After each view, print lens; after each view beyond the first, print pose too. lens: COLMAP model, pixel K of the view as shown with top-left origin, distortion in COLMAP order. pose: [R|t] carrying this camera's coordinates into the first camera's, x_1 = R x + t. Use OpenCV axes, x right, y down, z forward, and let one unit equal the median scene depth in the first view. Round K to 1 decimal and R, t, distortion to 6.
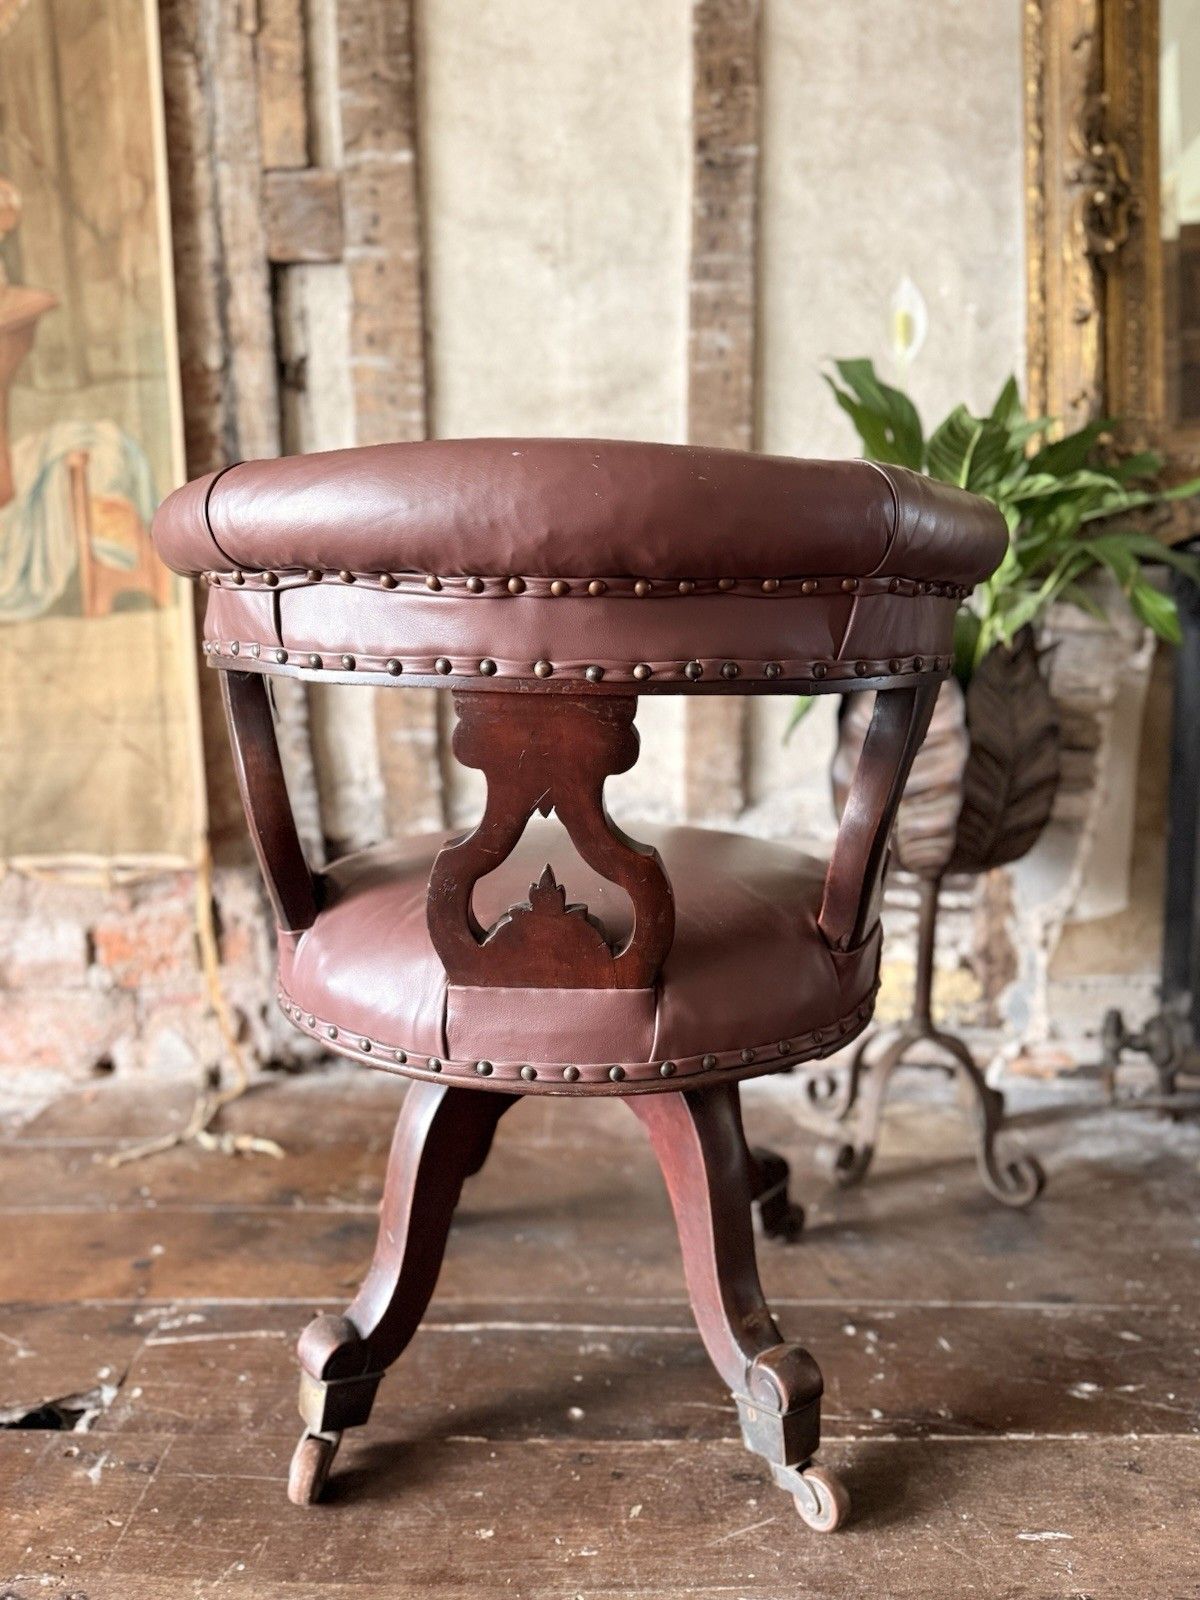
lens RADIAL K [[1159.3, 0, 598.8], [0, 1159.3, 797.6], [0, 0, 1]] dist [-0.001336, -0.013667]
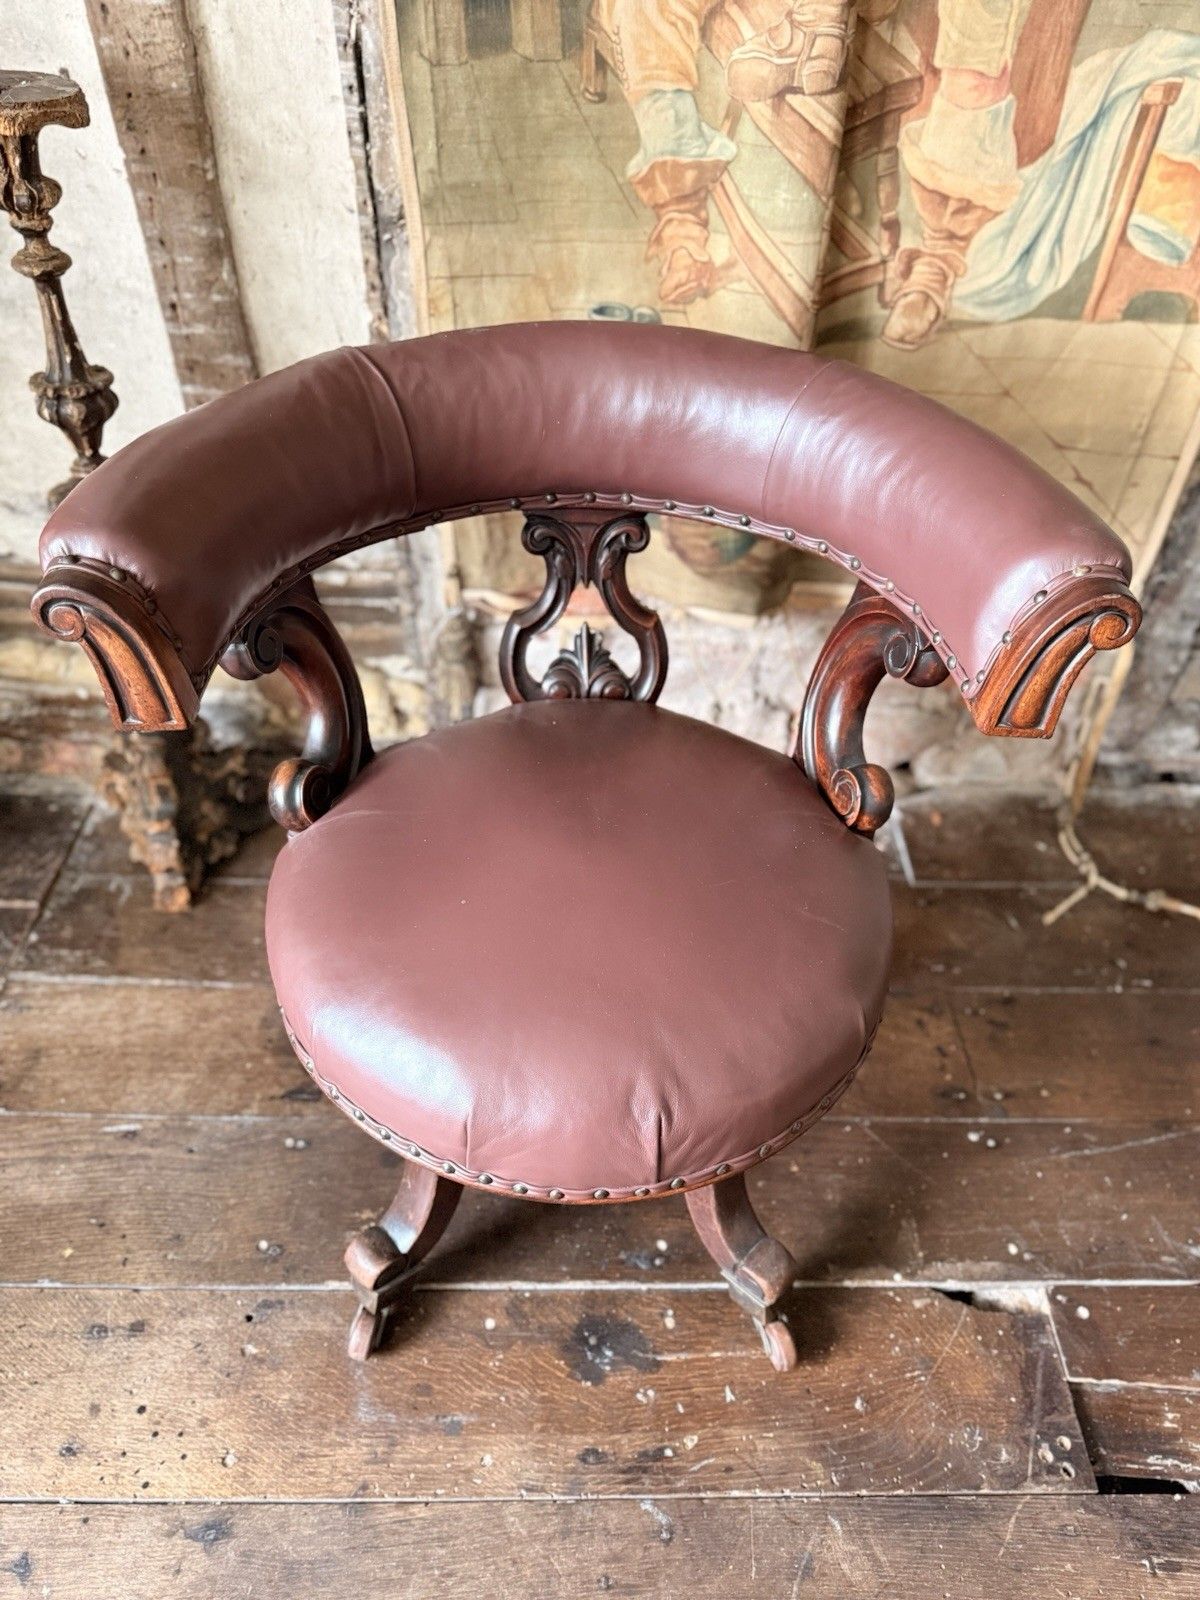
lens RADIAL K [[1159.3, 0, 576.2], [0, 1159.3, 815.8], [0, 0, 1]] dist [-0.001336, -0.013667]
pose [[0.998638, 0.019537, 0.048379, -0.858837], [-0.043296, 0.827731, 0.559452, -0.316147], [-0.029114, -0.560785, 0.827450, 0.186894]]
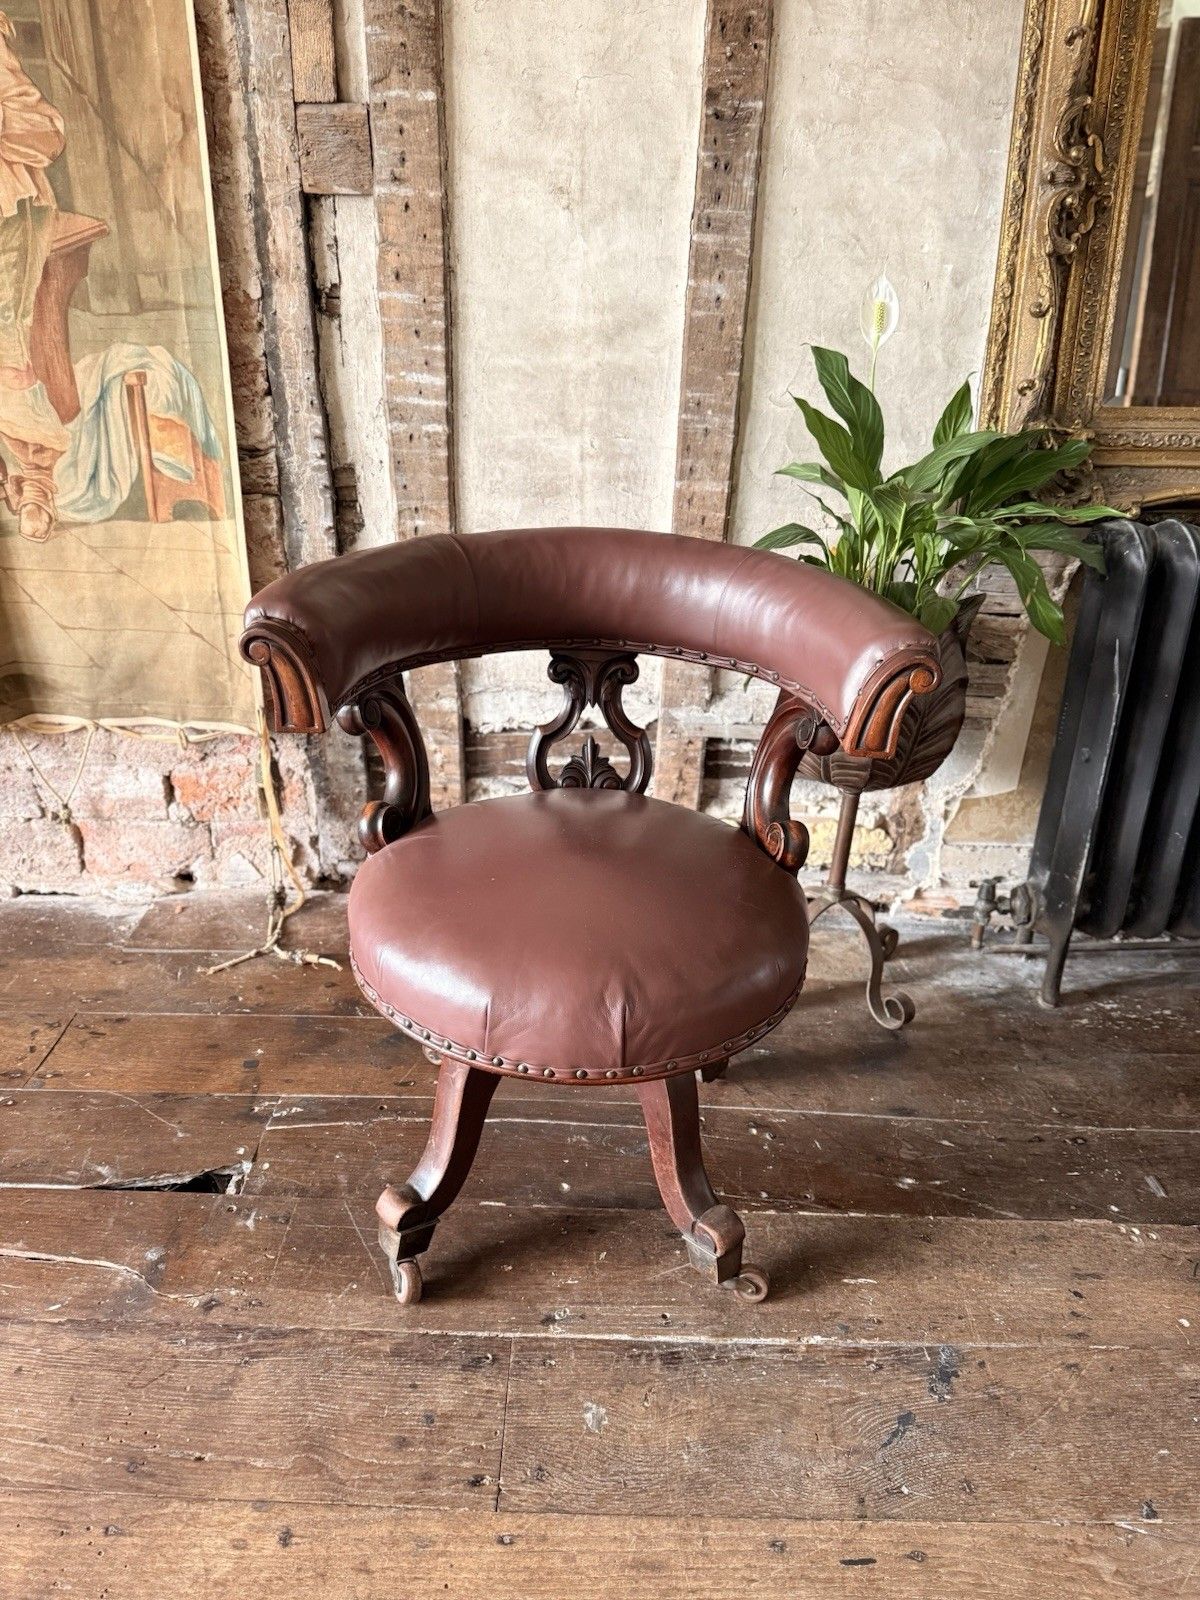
lens RADIAL K [[1158.5, 0, 588.6], [0, 1158.5, 802.1], [0, 0, 1]] dist [0.007837, -0.024313]
pose [[0.999300, 0.033423, 0.016812, -0.019952], [-0.036819, 0.958324, 0.283303, -0.242126], [-0.006642, -0.283723, 0.958883, -0.192391]]
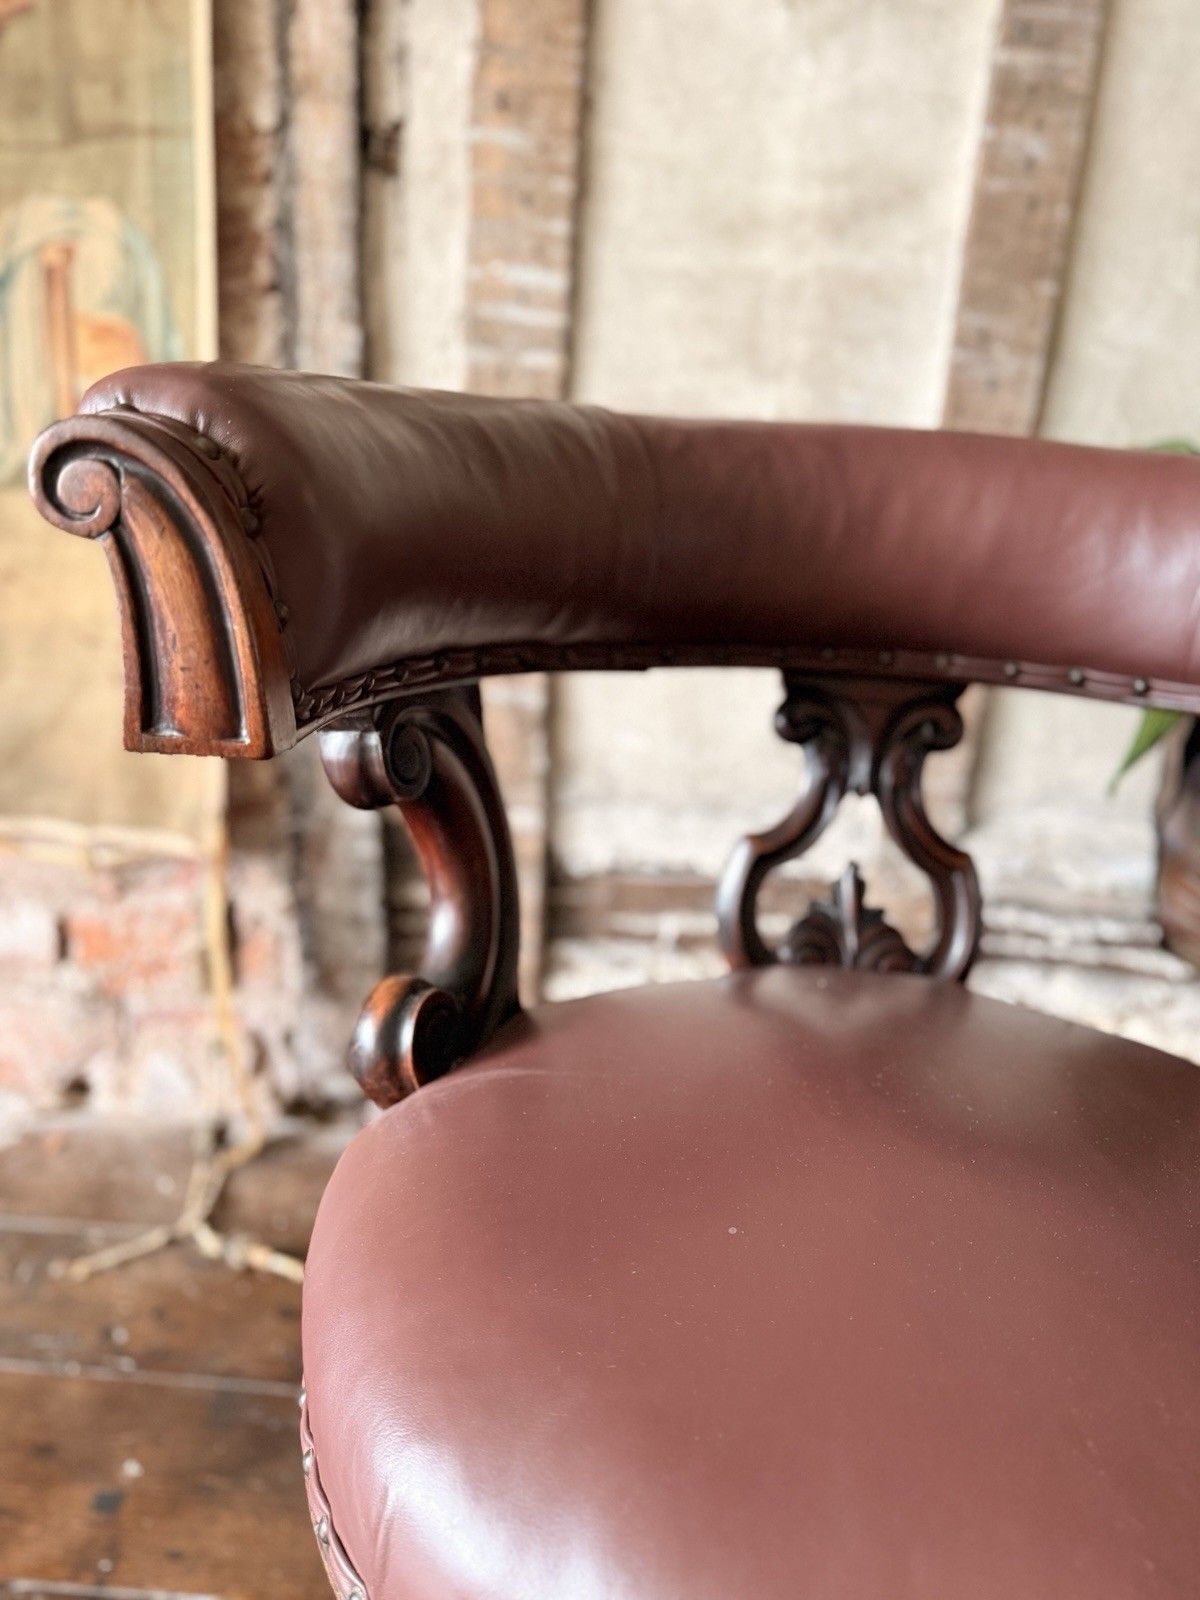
lens RADIAL K [[1159.3, 0, 590.1], [0, 1159.3, 798.5], [0, 0, 1]] dist [-0.001336, -0.013667]
pose [[0.996561, 0.082472, -0.008004, -0.111989], [-0.080832, 0.988869, 0.124920, -0.091012], [0.018218, -0.123843, 0.992135, 0.306127]]
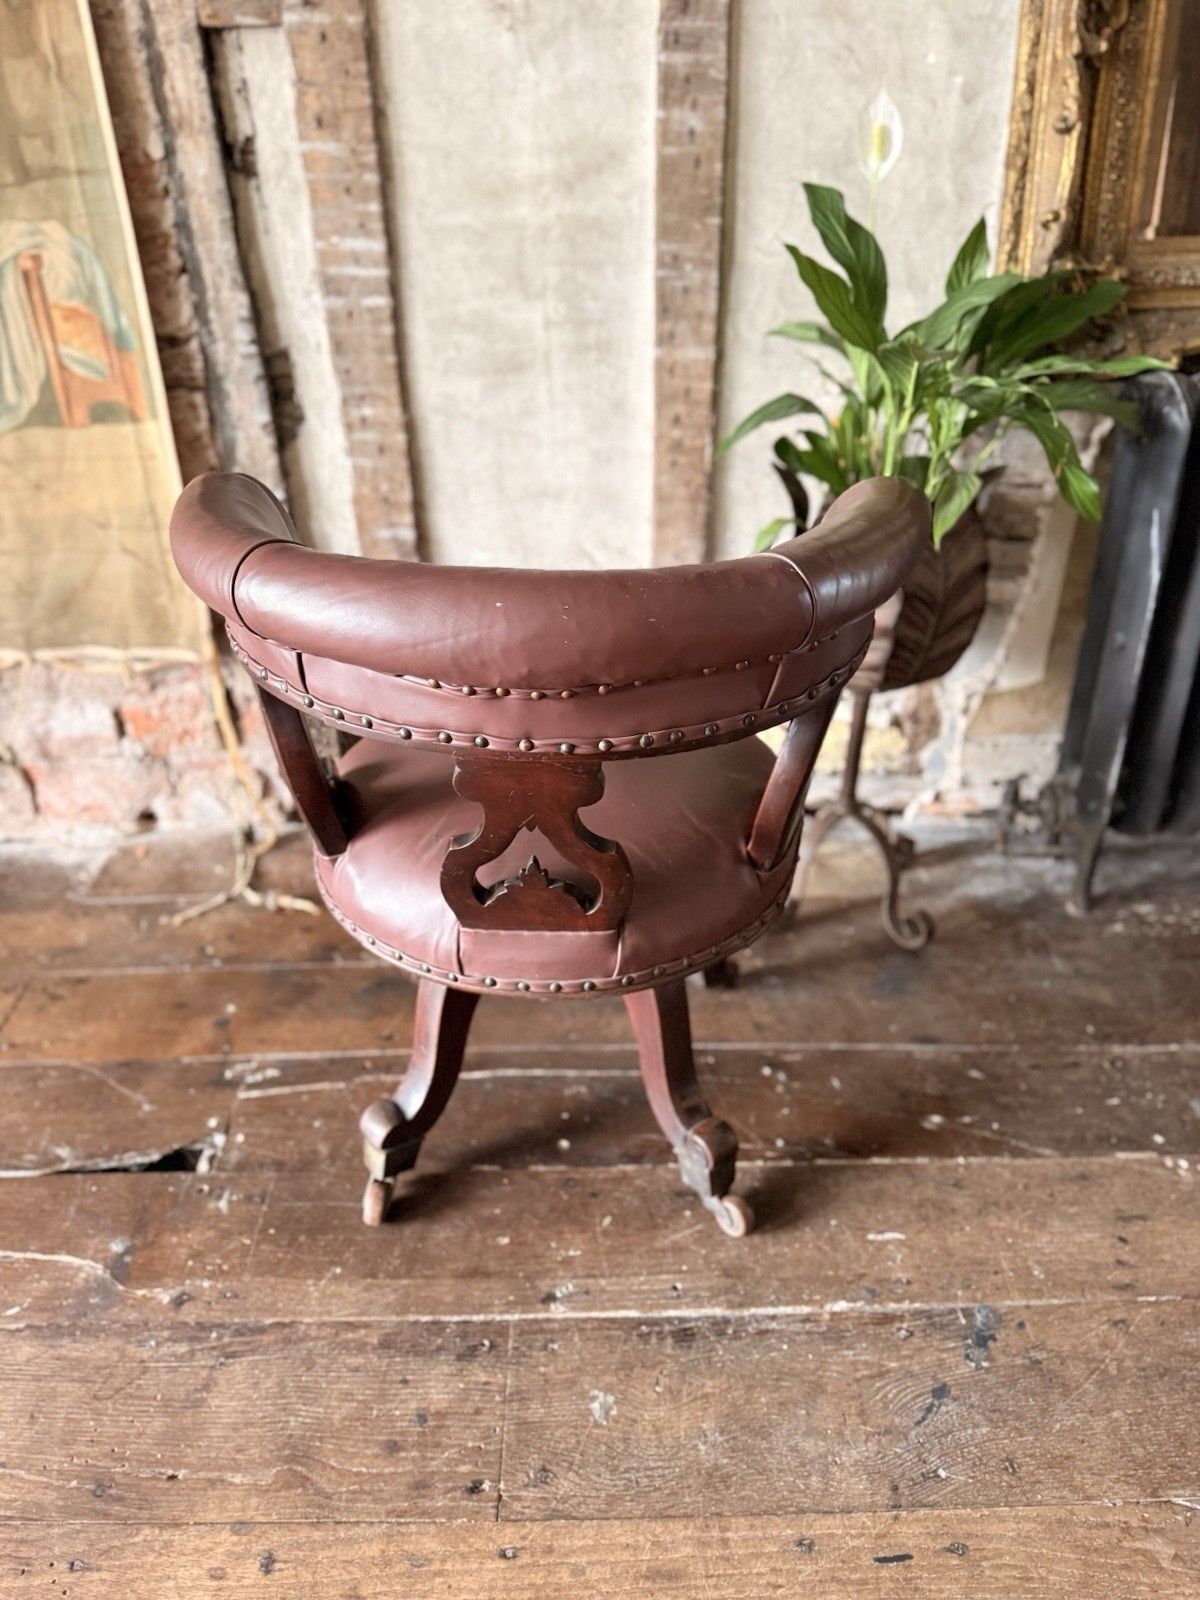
lens RADIAL K [[1158.5, 0, 599.5], [0, 1158.5, 800.4], [0, 0, 1]] dist [0.007837, -0.024313]
pose [[0.999680, -0.017472, 0.018266, 0.003317], [0.009356, 0.927083, 0.374739, -0.240638], [-0.023482, -0.374448, 0.926950, -0.084213]]
